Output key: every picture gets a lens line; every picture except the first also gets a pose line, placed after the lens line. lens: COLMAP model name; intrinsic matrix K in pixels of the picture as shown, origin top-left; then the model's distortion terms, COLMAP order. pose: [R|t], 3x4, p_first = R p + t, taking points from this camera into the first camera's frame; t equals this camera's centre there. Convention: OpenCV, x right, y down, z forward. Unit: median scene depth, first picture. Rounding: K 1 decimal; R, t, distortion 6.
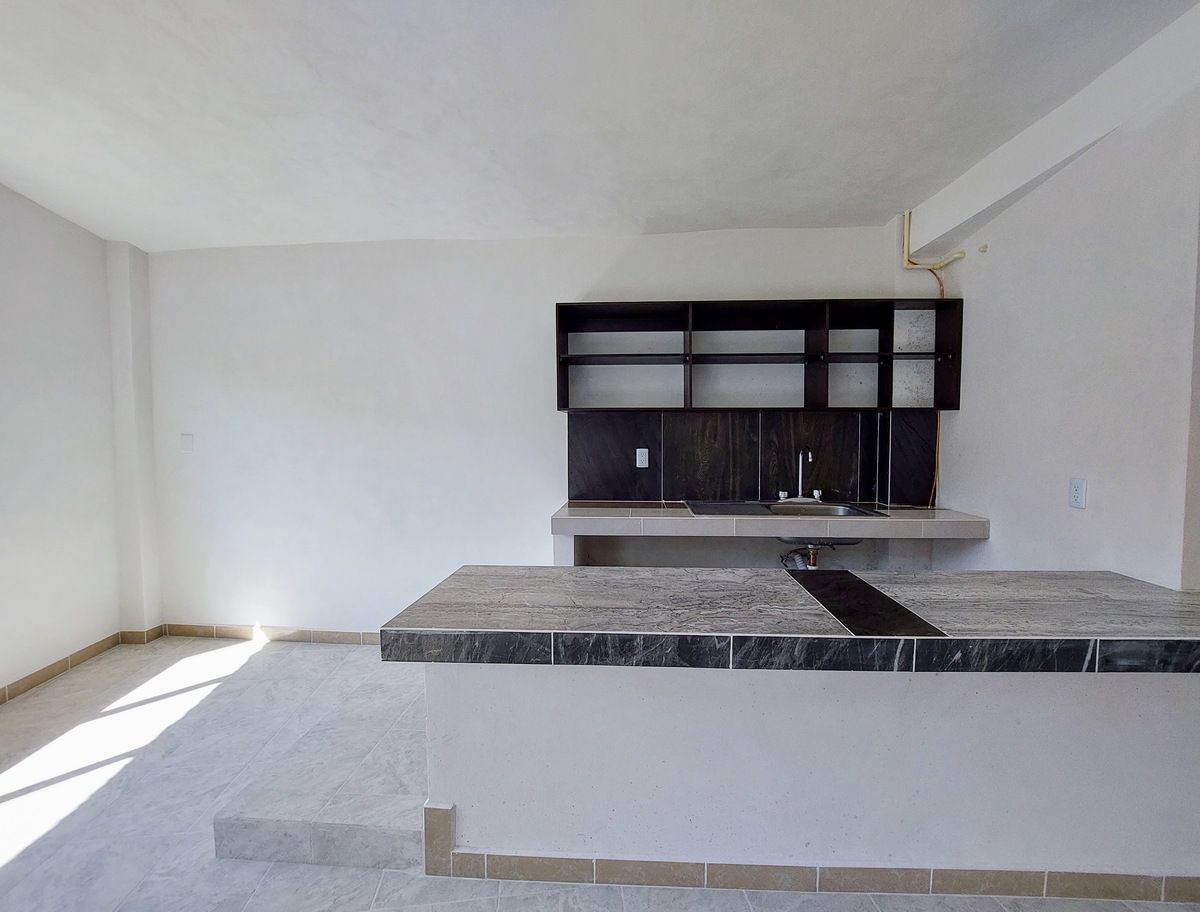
lens RADIAL K [[489.1, 0, 616.8], [0, 489.1, 449.9], [0, 0, 1]] dist [-0.022650, 0.000041]
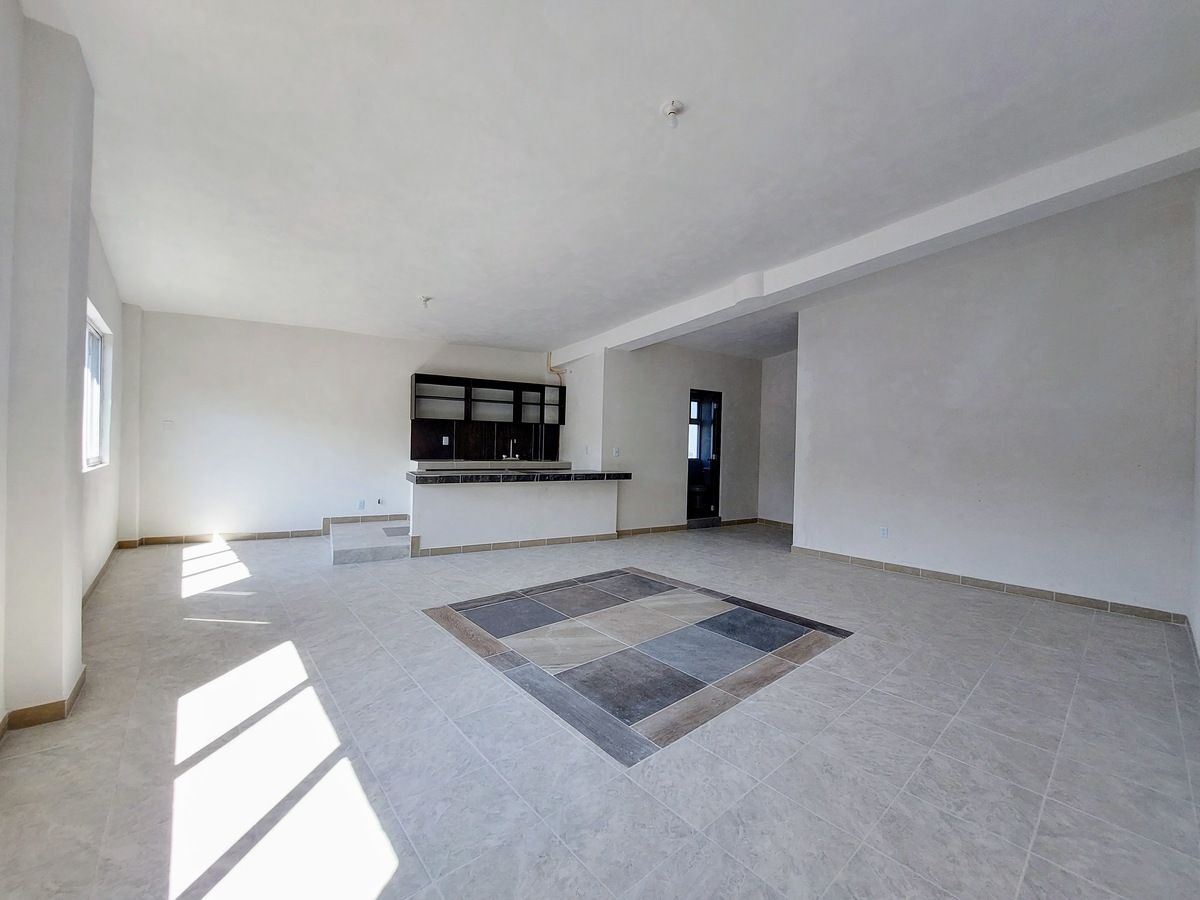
lens RADIAL K [[471.7, 0, 600.0], [0, 471.7, 450.0], [0, 0, 1]] dist [-0.019749, -0.000404]
pose [[0.839335, 0.010756, 0.543509, -0.595128], [-0.006425, 0.999931, -0.009866, 0.085894], [-0.543577, 0.004789, 0.839346, -1.369668]]
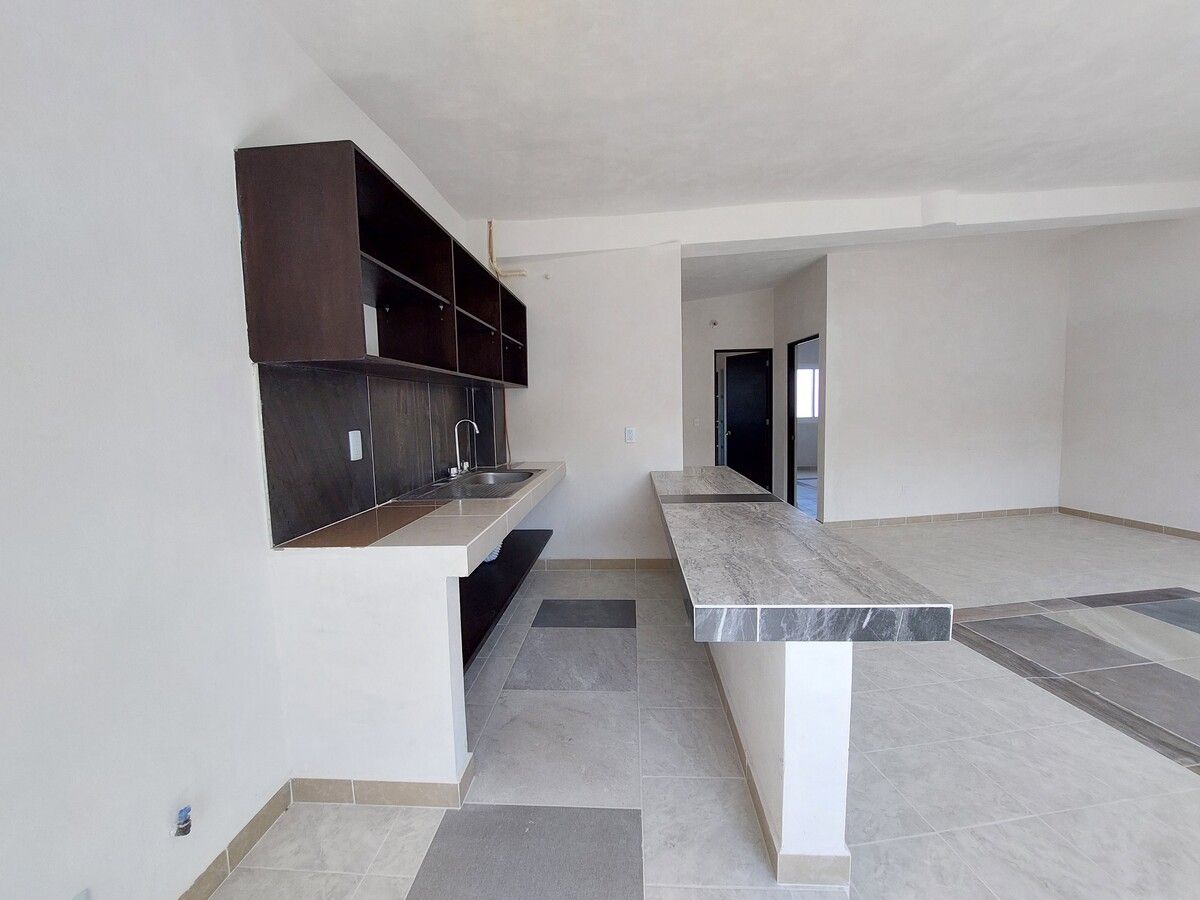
lens RADIAL K [[471.7, 0, 600.0], [0, 471.7, 450.0], [0, 0, 1]] dist [-0.019749, -0.000404]
pose [[0.020783, -0.095544, 0.995208, -0.613963], [0.049495, 0.994301, 0.094423, -0.021176], [-0.998558, 0.047295, 0.025394, 0.737894]]
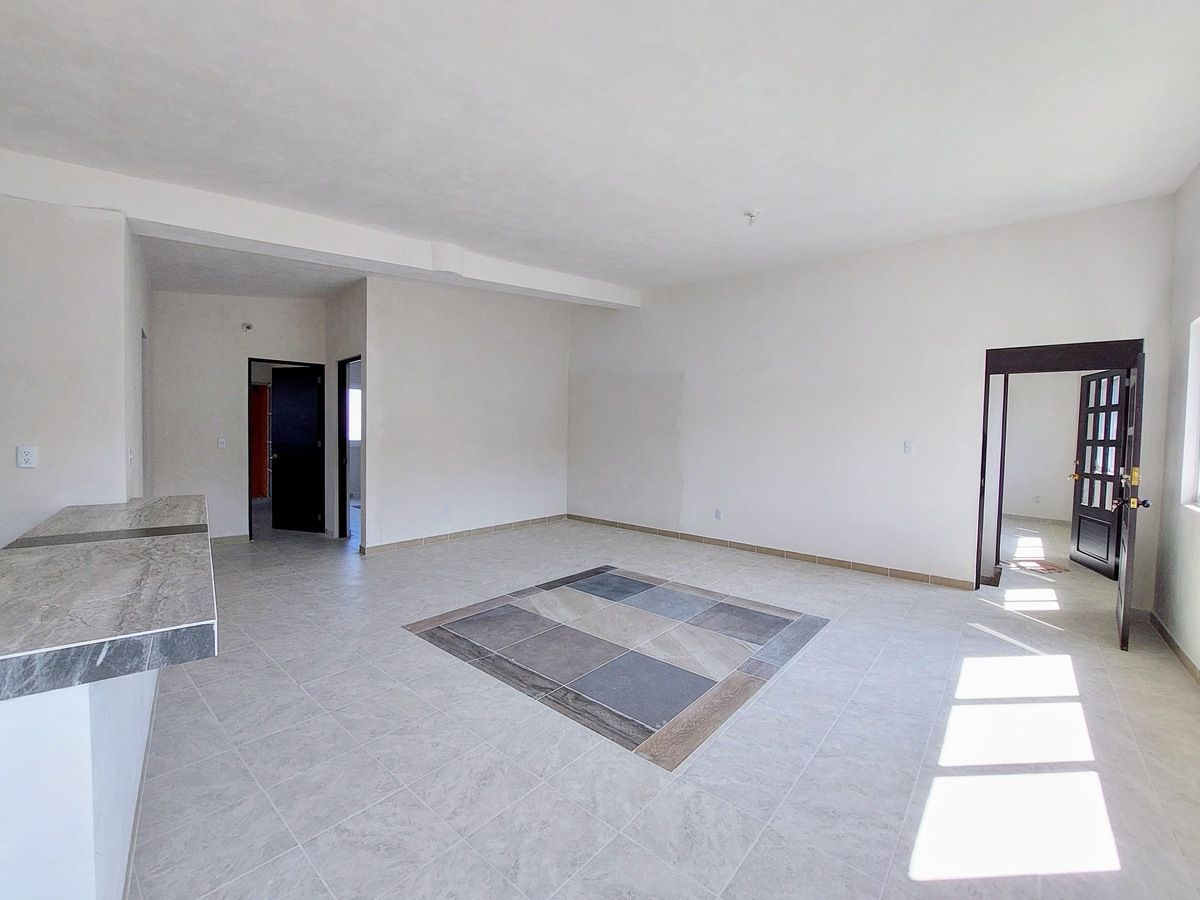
lens RADIAL K [[491.9, 0, 600.0], [0, 491.9, 450.0], [0, 0, 1]] dist [-0.015491, 0.000133]
pose [[-0.661558, -0.049128, 0.748283, -0.757254], [-0.005401, 0.998138, 0.060757, -0.012227], [-0.749875, 0.036153, -0.660591, 0.474511]]
